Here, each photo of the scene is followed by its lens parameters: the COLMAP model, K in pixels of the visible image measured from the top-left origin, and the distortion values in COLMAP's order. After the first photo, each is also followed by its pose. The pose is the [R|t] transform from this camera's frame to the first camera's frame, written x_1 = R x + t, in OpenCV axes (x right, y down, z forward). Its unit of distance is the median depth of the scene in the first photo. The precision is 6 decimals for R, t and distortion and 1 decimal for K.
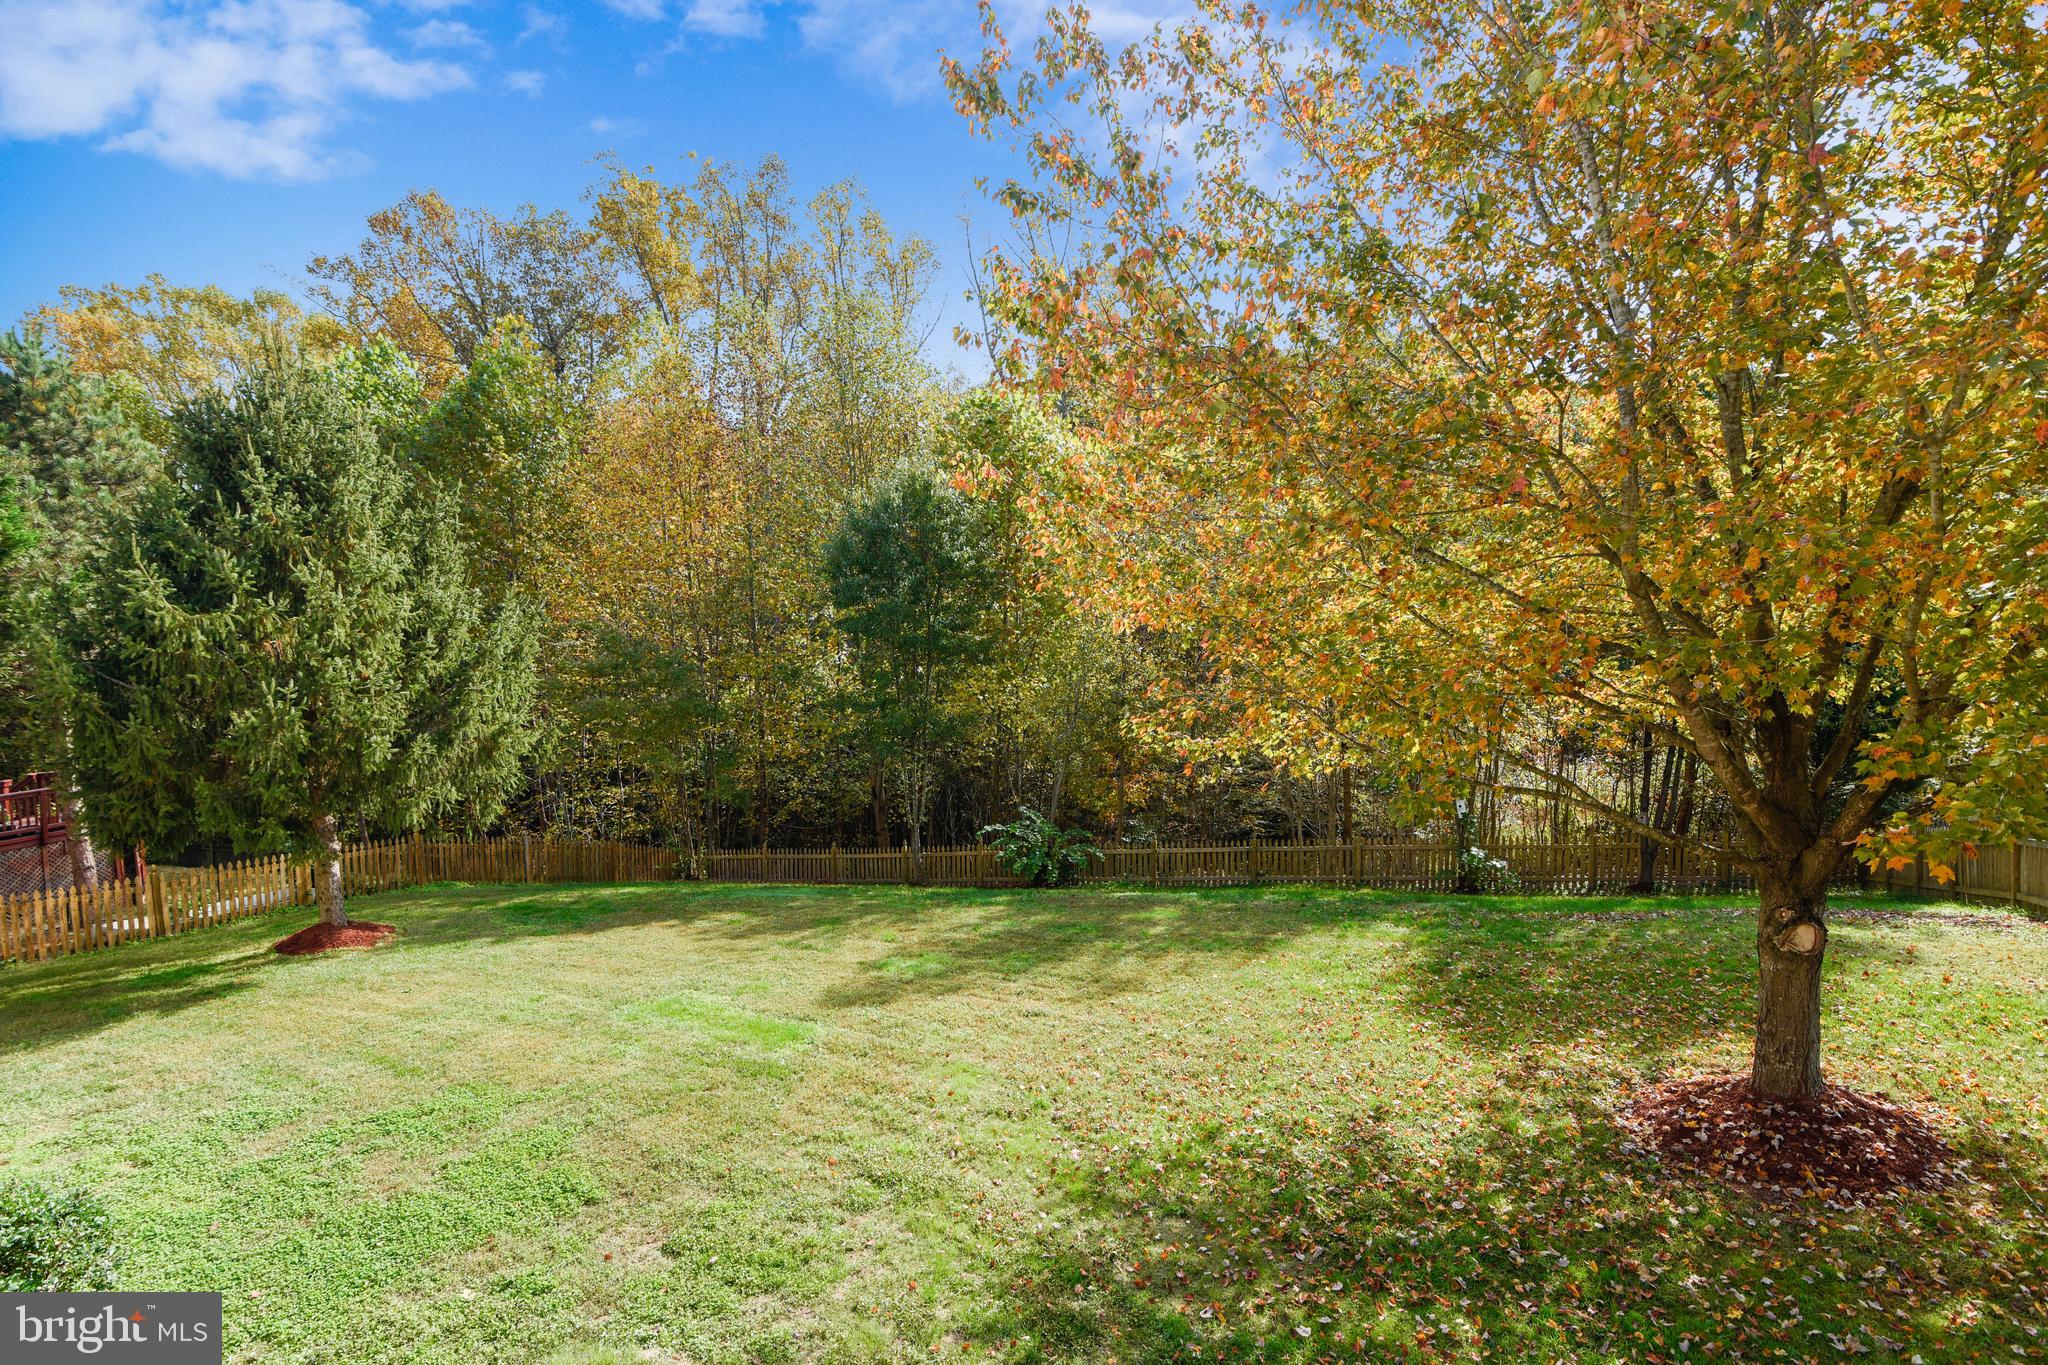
lens RADIAL K [[950.2, 0, 1023.0], [0, 950.2, 657.6], [0, 0, 1]] dist [-0.017356, -0.000025]
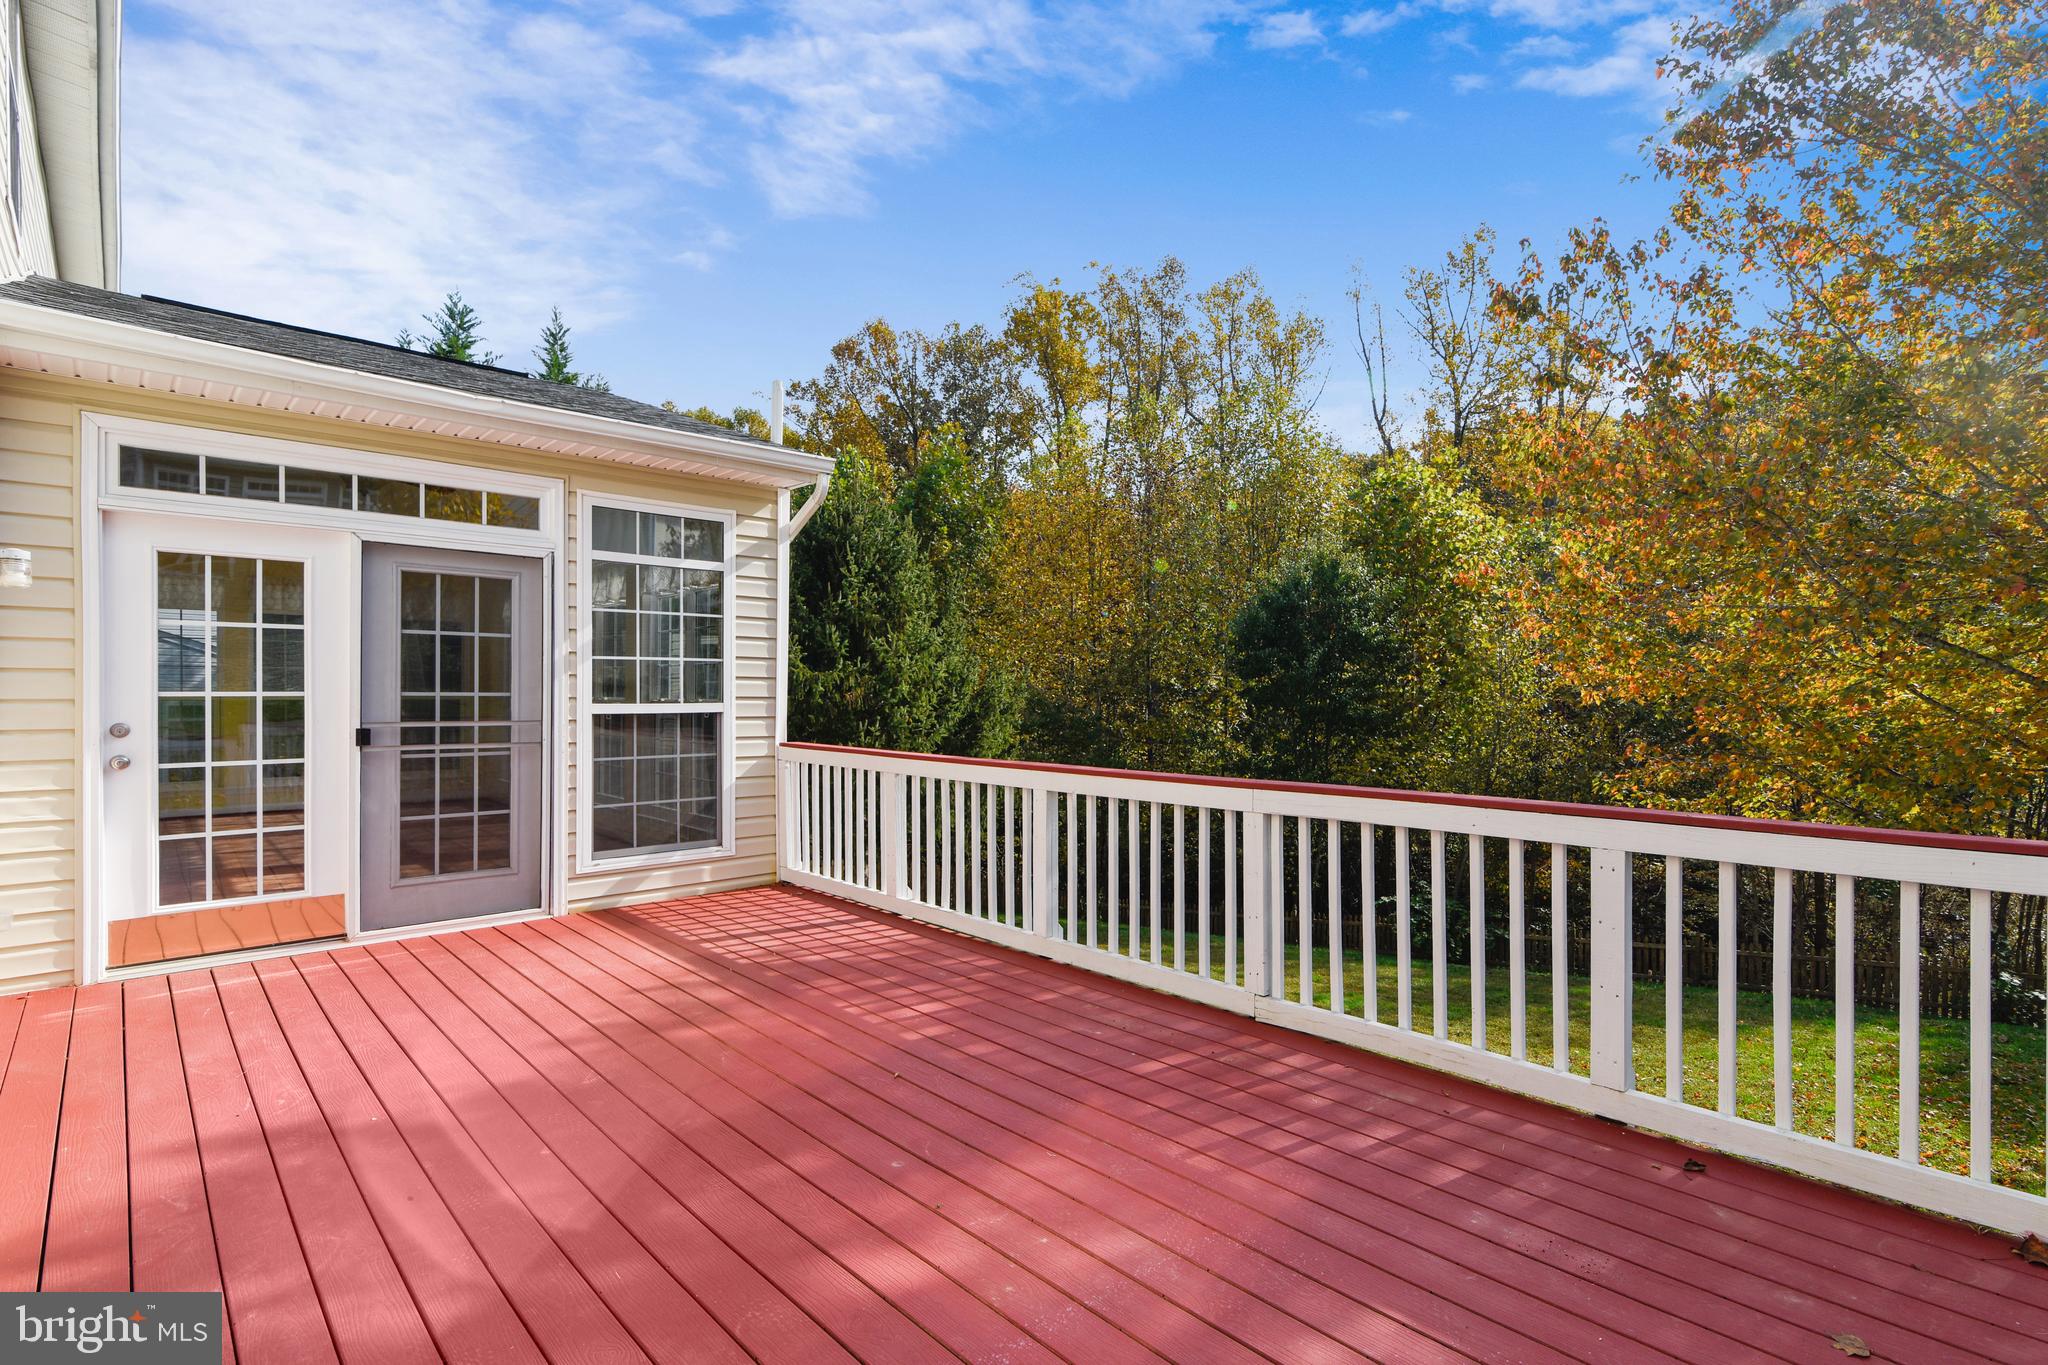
lens RADIAL K [[971.9, 0, 1024.0], [0, 971.9, 682.5], [0, 0, 1]] dist [-0.000302, -0.000094]
pose [[0.938026, 0.022465, -0.345835, -0.049529], [-0.039623, 0.998305, -0.042623, 0.009526], [0.344291, 0.053684, 0.937327, -0.123233]]
